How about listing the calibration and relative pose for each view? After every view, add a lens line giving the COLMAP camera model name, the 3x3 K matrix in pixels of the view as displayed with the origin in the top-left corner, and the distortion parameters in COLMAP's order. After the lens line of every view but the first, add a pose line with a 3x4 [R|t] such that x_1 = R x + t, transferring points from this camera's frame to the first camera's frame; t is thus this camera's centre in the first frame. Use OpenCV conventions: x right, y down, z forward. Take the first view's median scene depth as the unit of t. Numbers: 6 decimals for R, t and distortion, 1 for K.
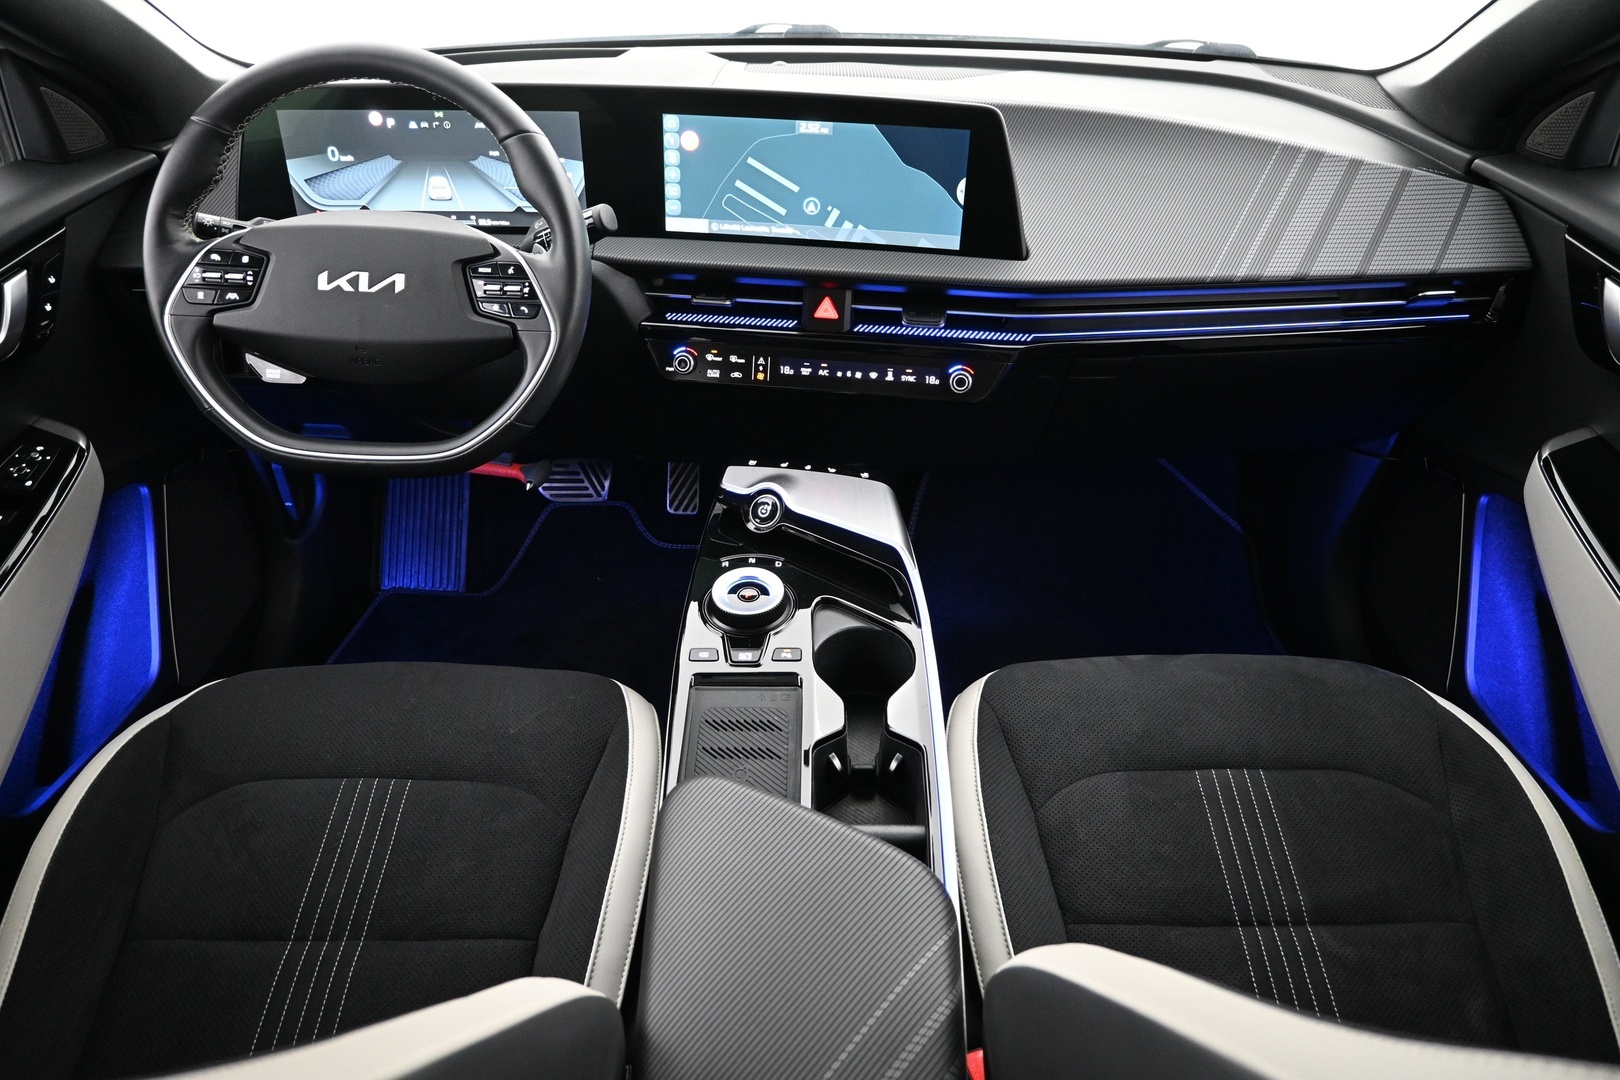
lens RADIAL K [[1084.9, 0, 810.0], [0, 1084.9, 540.0], [0, 0, 1]] dist [-0.001214, 0.001658]
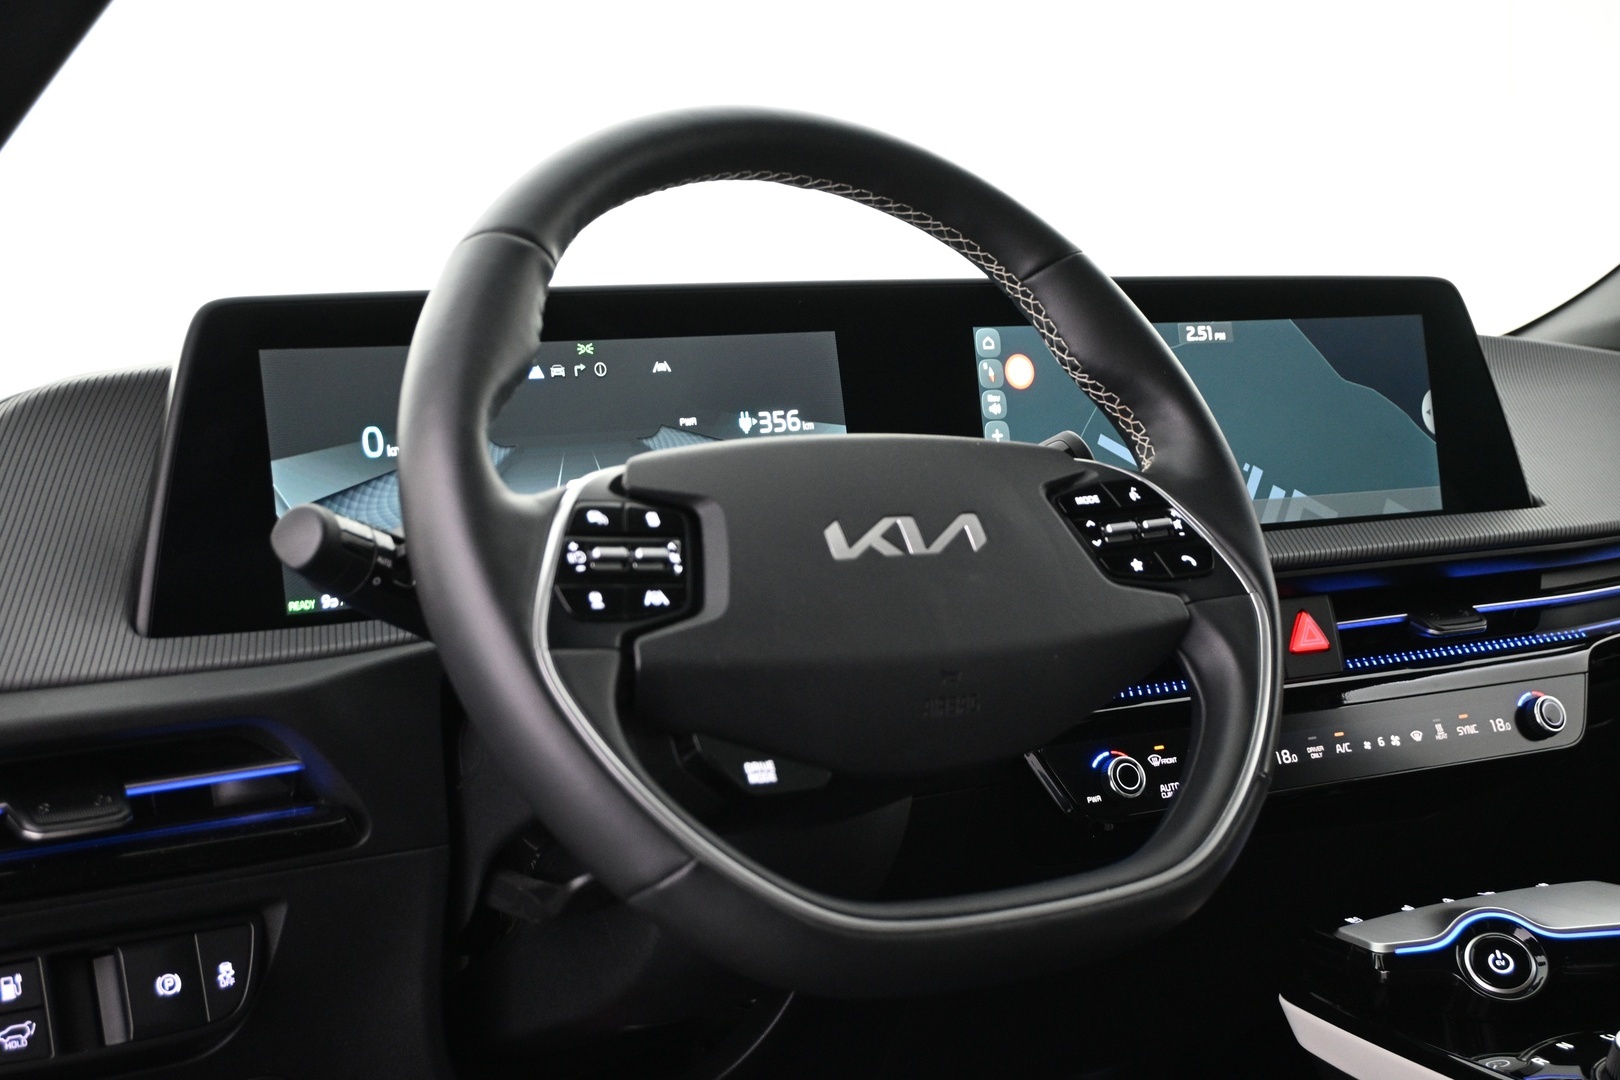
lens RADIAL K [[2214.6, 0, 810.0], [0, 2214.6, 540.0], [0, 0, 1]] dist [-0.012492, -0.019942]
pose [[0.816743, -0.086521, 0.570478, -0.813449], [0.365516, 0.842597, -0.395510, 0.088416], [-0.446463, 0.531549, 0.719810, 0.315751]]
